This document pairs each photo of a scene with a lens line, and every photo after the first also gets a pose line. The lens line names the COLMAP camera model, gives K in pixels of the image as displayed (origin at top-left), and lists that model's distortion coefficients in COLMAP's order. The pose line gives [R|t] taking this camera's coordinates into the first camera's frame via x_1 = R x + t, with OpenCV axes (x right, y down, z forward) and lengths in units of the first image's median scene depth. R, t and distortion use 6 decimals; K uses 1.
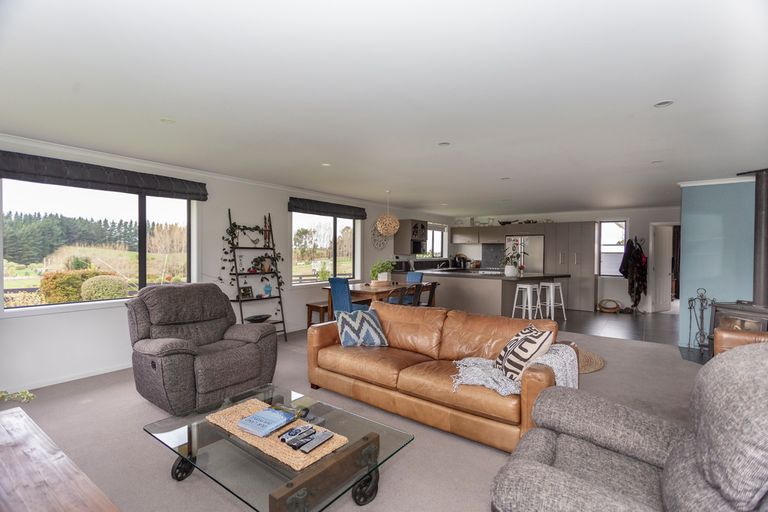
lens RADIAL K [[367.9, 0, 384.0], [0, 367.9, 256.0], [0, 0, 1]] dist [0.000266, -0.000142]
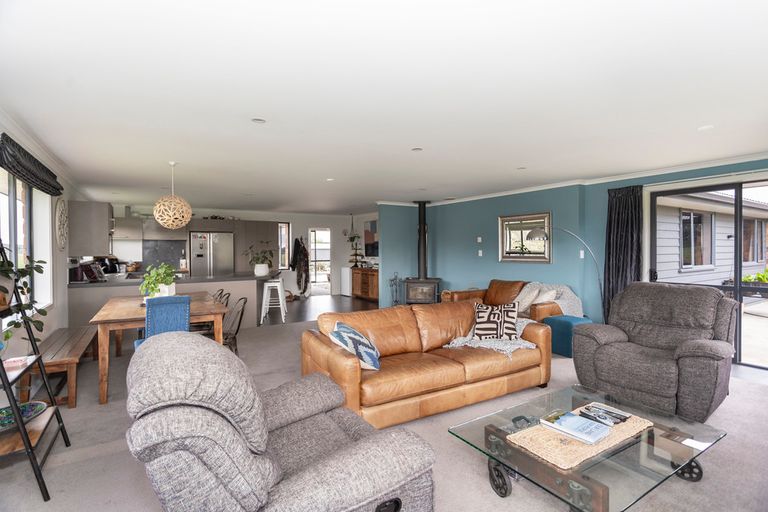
lens RADIAL K [[367.9, 0, 384.0], [0, 367.9, 256.0], [0, 0, 1]] dist [0.000266, -0.000142]
pose [[0.373587, -0.025281, 0.927250, -0.519793], [0.017840, 0.999639, 0.020067, -0.011011], [-0.927423, 0.009046, 0.373904, 0.421825]]
